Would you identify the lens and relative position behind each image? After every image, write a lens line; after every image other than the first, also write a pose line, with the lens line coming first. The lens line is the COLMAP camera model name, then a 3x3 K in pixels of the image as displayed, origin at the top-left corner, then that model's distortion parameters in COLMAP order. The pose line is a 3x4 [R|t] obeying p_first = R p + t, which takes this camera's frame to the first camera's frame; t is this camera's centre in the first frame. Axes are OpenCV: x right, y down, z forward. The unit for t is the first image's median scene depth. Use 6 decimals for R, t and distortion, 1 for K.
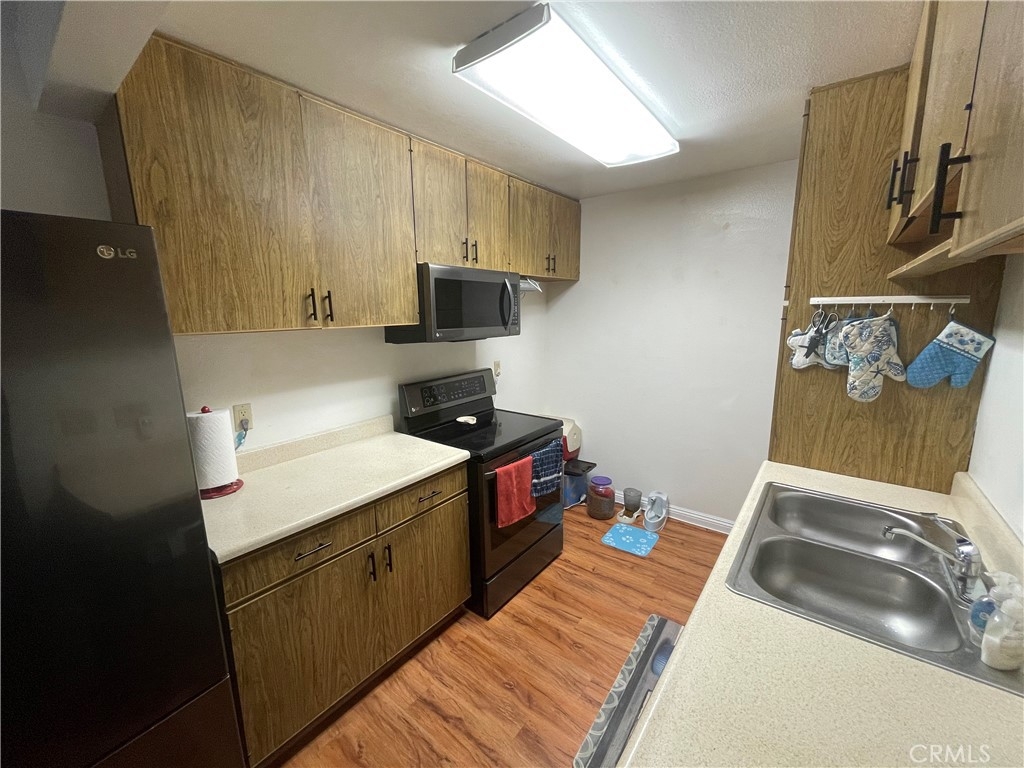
lens RADIAL K [[412.9, 0, 512.1], [0, 412.9, 382.6], [0, 0, 1]] dist [-0.002218, 0.000059]
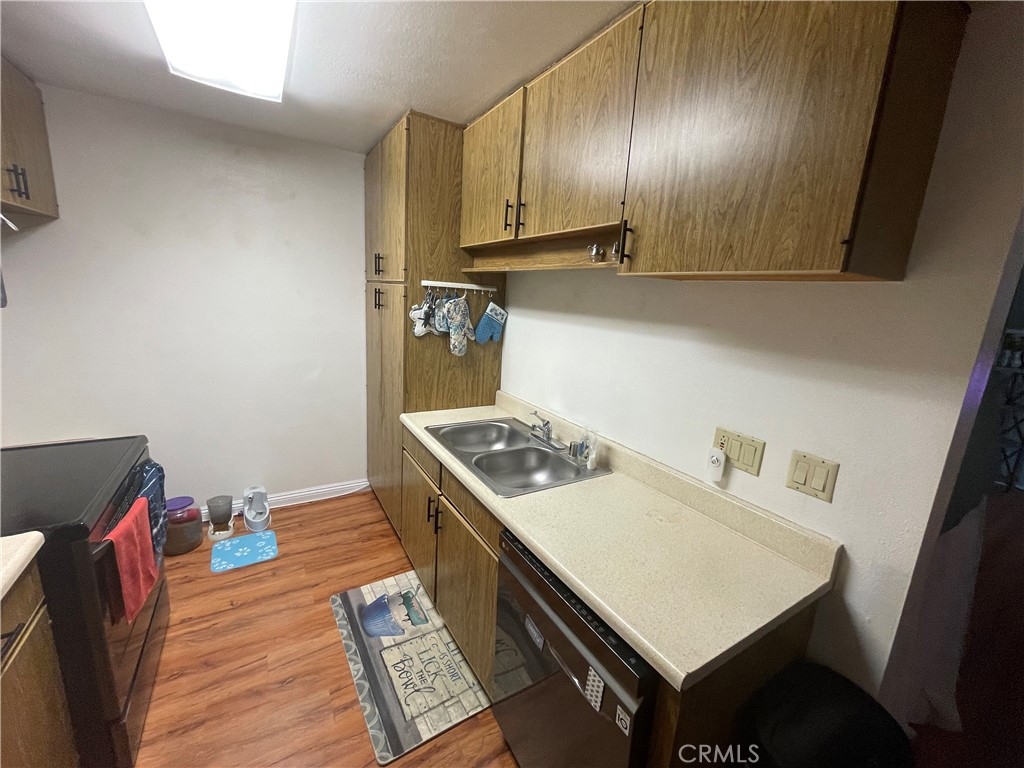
lens RADIAL K [[412.9, 0, 511.1], [0, 412.9, 382.1], [0, 0, 1]] dist [-0.002218, 0.000059]
pose [[0.354903, -0.160678, 0.920992, -0.408790], [0.097662, 0.986102, 0.134404, -0.038219], [-0.929788, 0.042245, 0.365663, 0.279166]]
